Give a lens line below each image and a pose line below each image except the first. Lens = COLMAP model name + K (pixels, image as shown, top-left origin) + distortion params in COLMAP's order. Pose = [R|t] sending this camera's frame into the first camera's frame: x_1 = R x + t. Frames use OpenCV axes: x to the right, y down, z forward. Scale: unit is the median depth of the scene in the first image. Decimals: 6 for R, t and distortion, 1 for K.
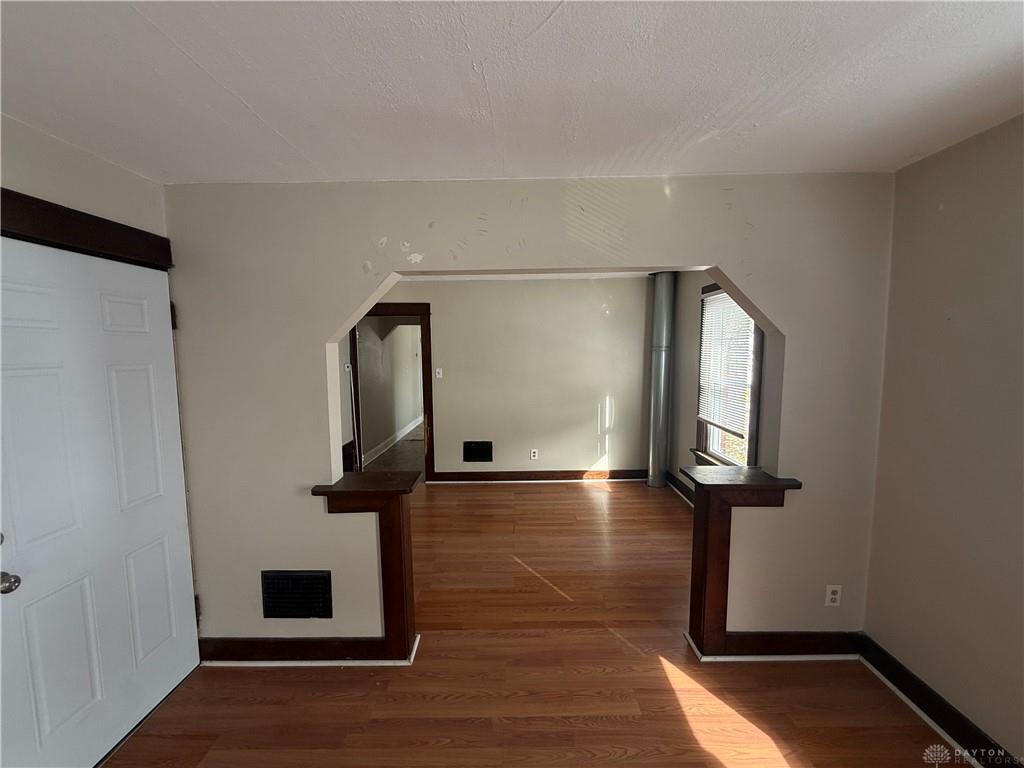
lens RADIAL K [[407.7, 0, 512.3], [0, 407.7, 386.3], [0, 0, 1]] dist [0.000846, 0.000012]
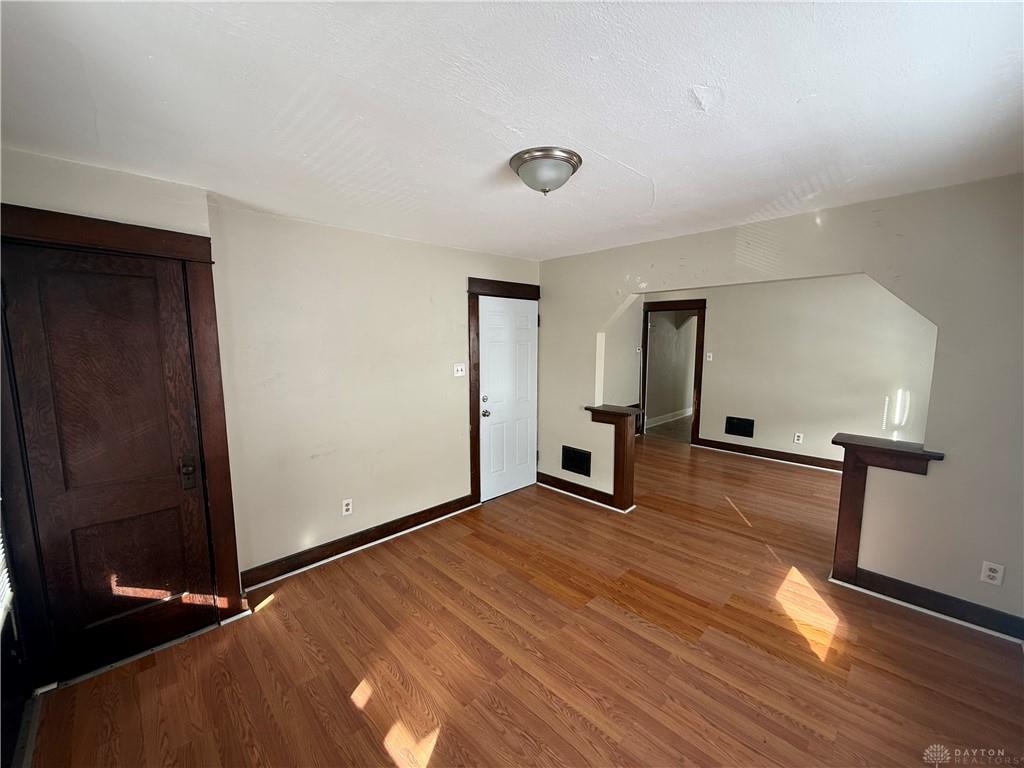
lens RADIAL K [[407.7, 0, 512.3], [0, 407.7, 386.3], [0, 0, 1]] dist [0.000846, 0.000012]
pose [[0.708183, 0.091035, -0.700136, 0.593423], [-0.070126, 0.995818, 0.058550, 0.056494], [0.702538, 0.007634, 0.711605, -0.613495]]
